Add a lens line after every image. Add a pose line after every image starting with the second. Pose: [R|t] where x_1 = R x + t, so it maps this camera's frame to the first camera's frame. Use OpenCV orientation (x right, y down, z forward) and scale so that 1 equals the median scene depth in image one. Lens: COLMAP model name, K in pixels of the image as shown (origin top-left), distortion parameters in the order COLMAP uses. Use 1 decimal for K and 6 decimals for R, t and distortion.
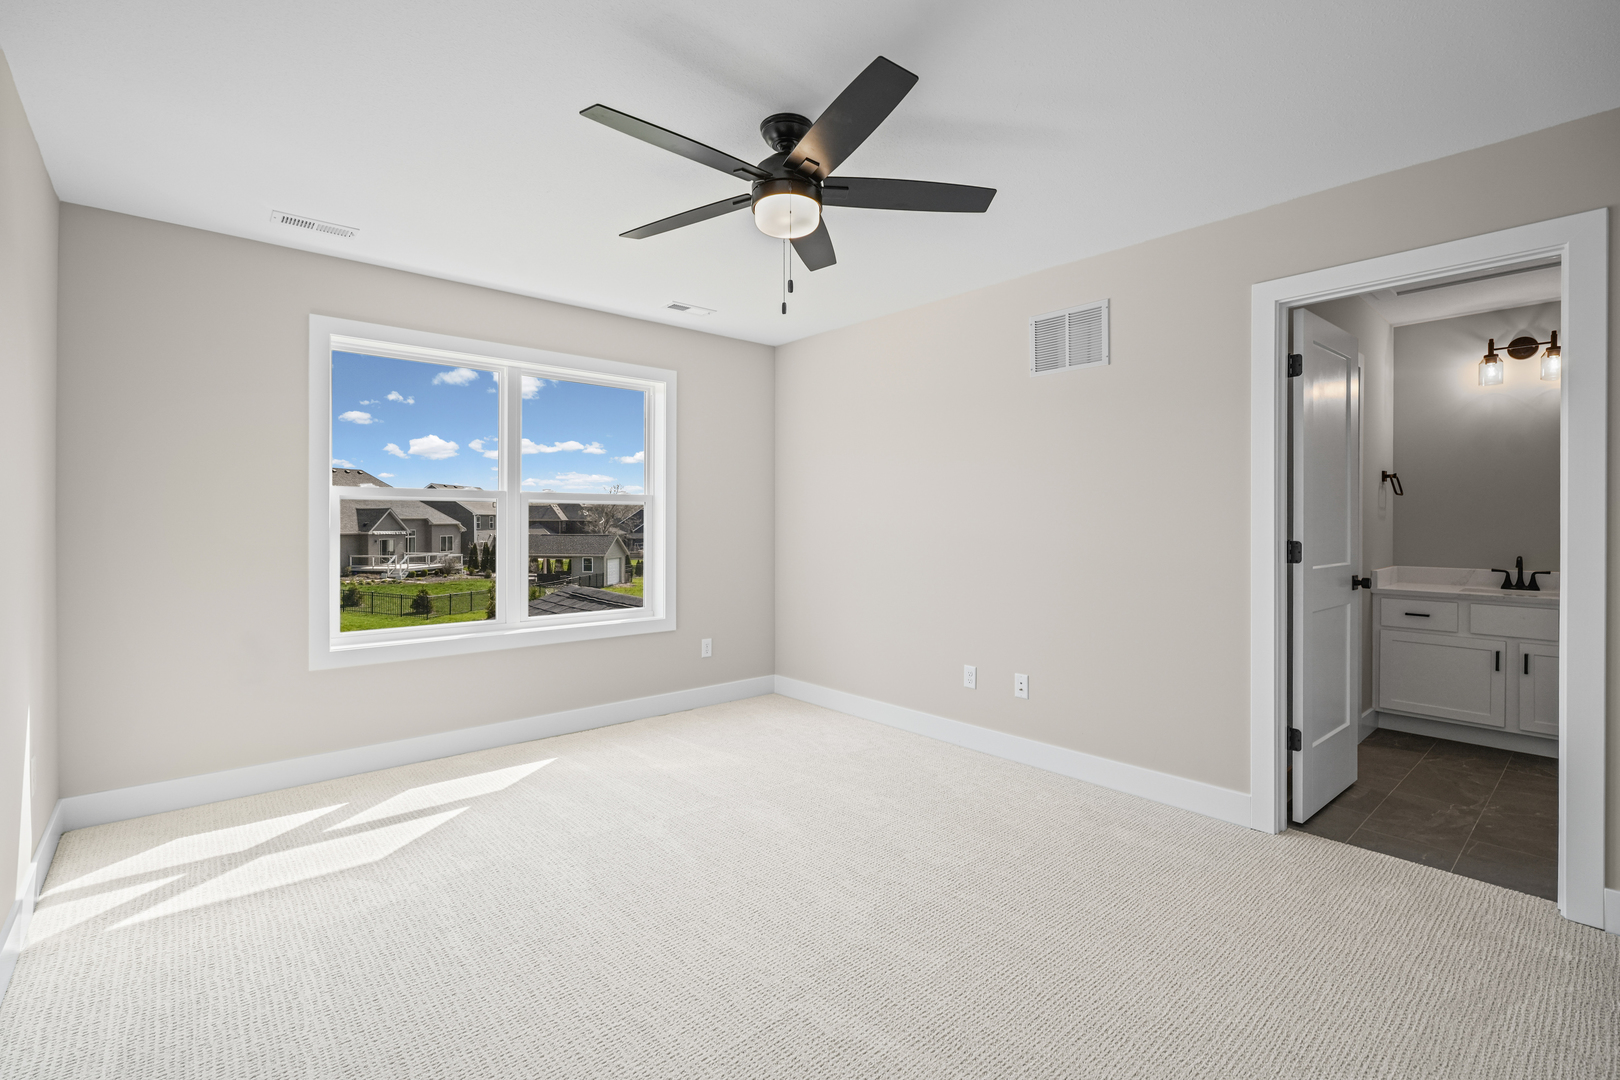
lens RADIAL K [[725.0, 0, 809.5], [0, 725.0, 519.6], [0, 0, 1]] dist [-0.003392, 0.001172]
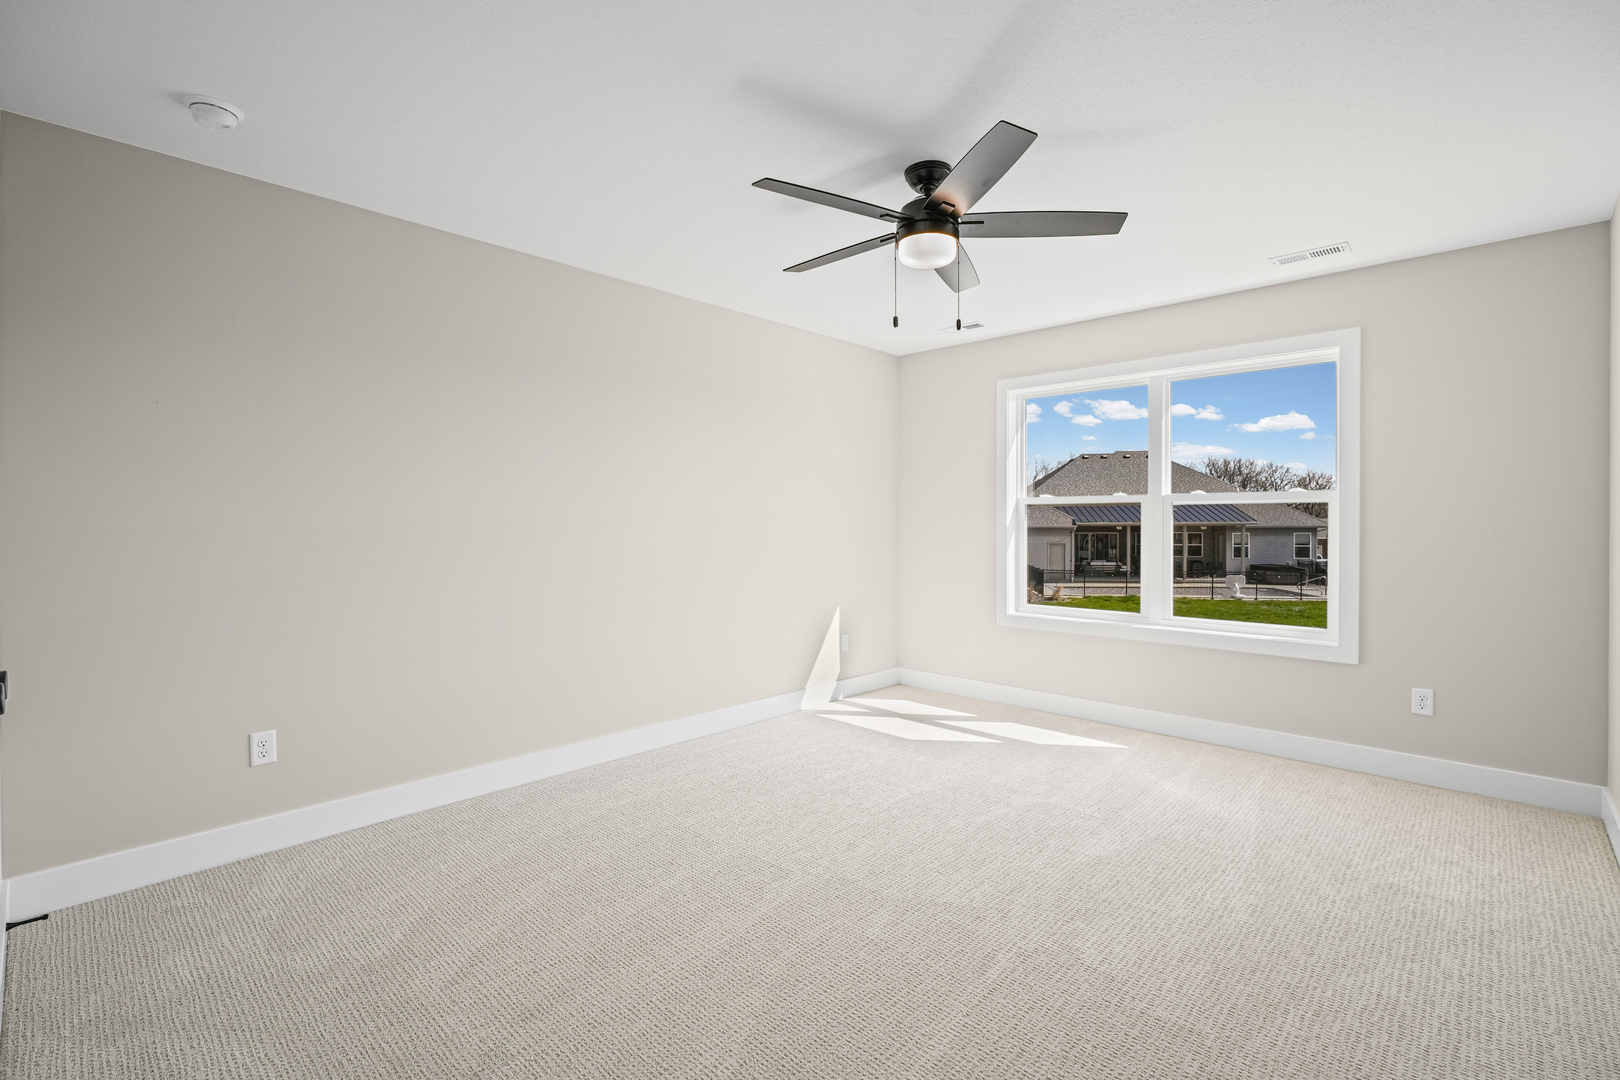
lens RADIAL K [[725.0, 0, 799.8], [0, 725.0, 522.1], [0, 0, 1]] dist [-0.003392, 0.001172]
pose [[0.093193, -0.000834, -0.995648, 0.671730], [0.000420, 1.000000, -0.000798, 0.002003], [0.995648, -0.000344, 0.093194, 0.434756]]
